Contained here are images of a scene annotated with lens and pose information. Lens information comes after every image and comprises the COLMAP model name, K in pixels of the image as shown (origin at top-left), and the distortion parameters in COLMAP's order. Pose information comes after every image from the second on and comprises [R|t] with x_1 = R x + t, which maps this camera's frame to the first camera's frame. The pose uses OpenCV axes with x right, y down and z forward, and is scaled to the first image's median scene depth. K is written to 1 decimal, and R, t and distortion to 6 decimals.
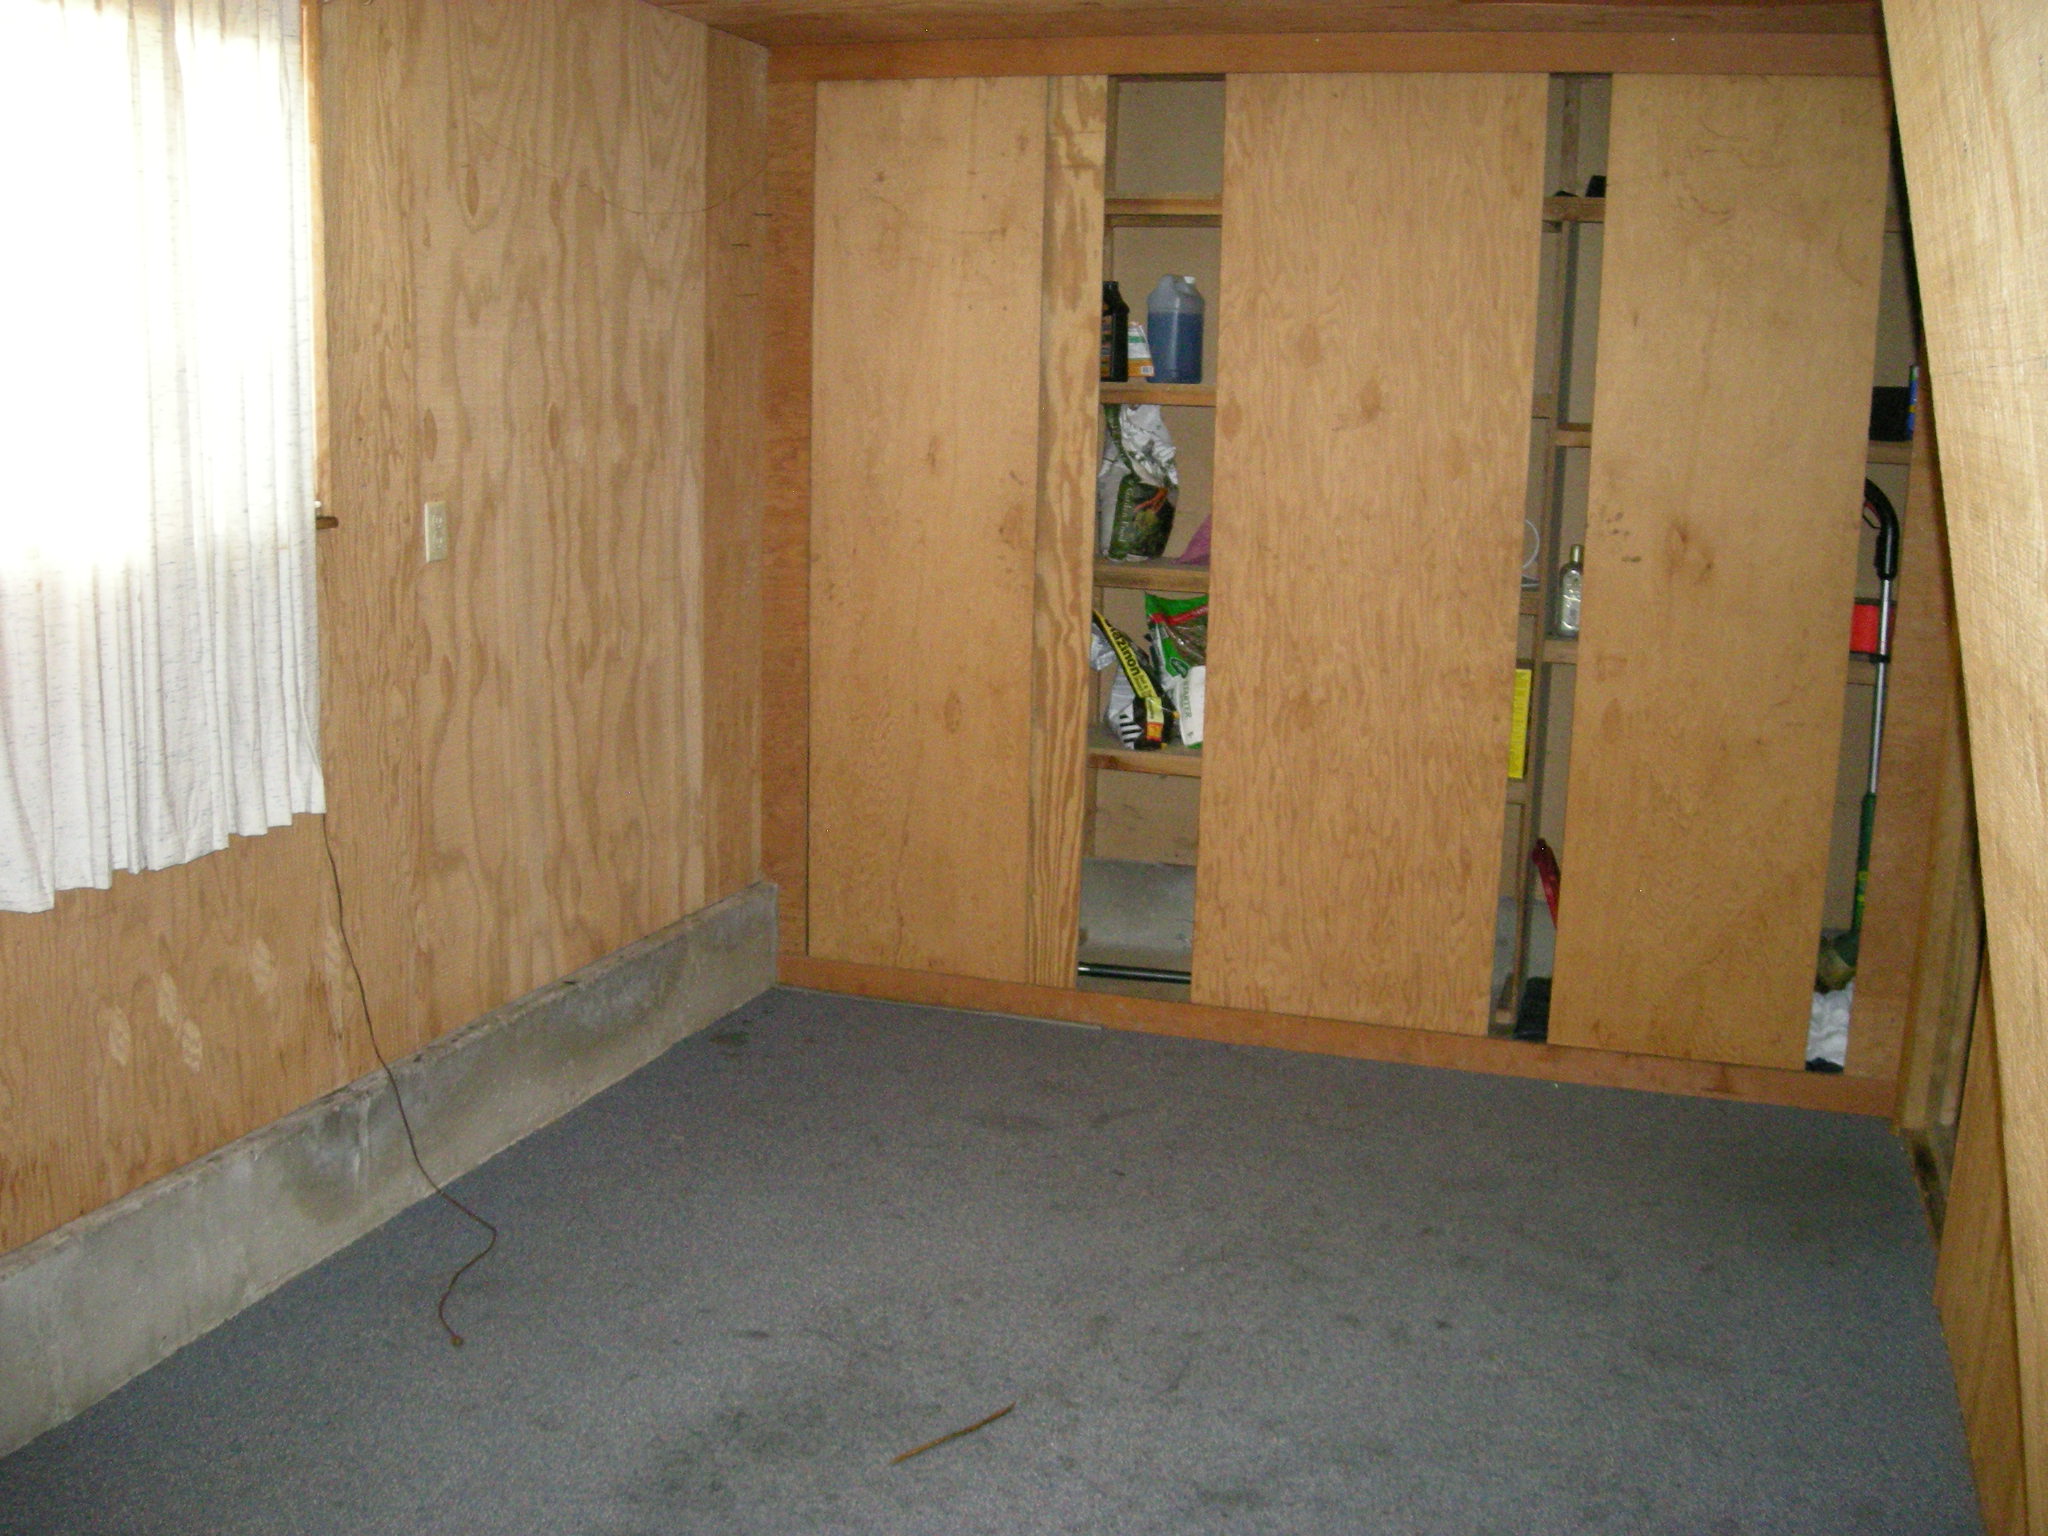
lens RADIAL K [[2093.9, 0, 994.9], [0, 2093.9, 839.8], [0, 0, 1]] dist [-0.177592, 0.104599]
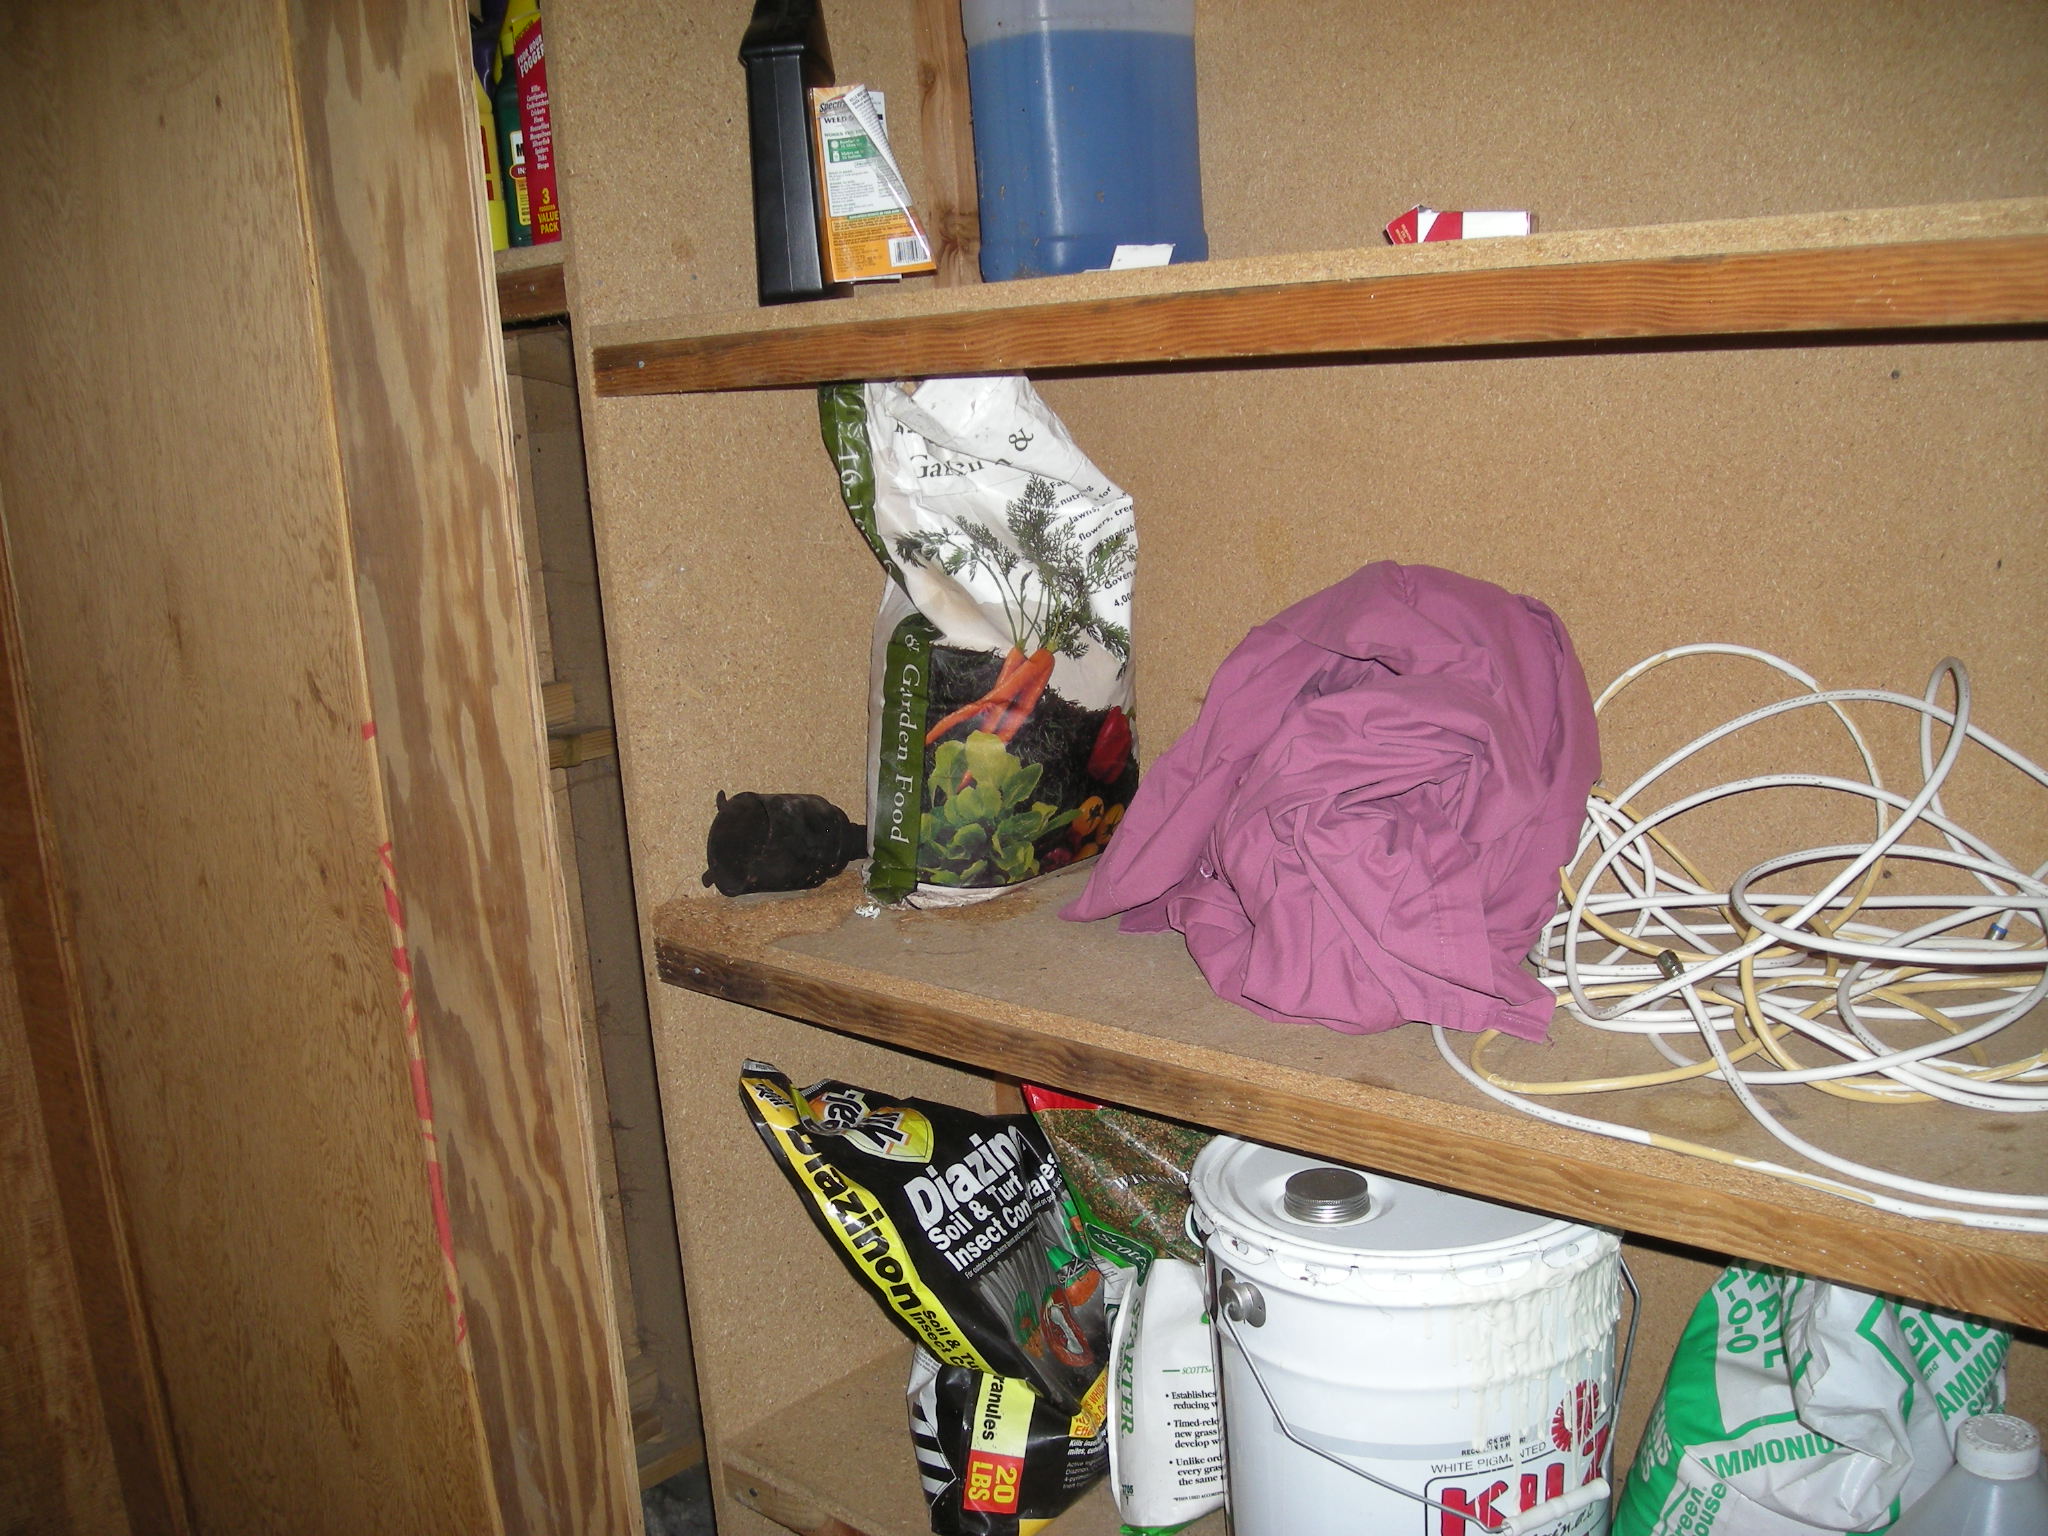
lens RADIAL K [[2093.9, 0, 994.9], [0, 2093.9, 839.8], [0, 0, 1]] dist [-0.177592, 0.104599]
pose [[0.907679, 0.006278, -0.419617, 0.199428], [0.007234, 0.999505, 0.030603, -0.152934], [0.419602, -0.030813, 0.907185, 0.737689]]
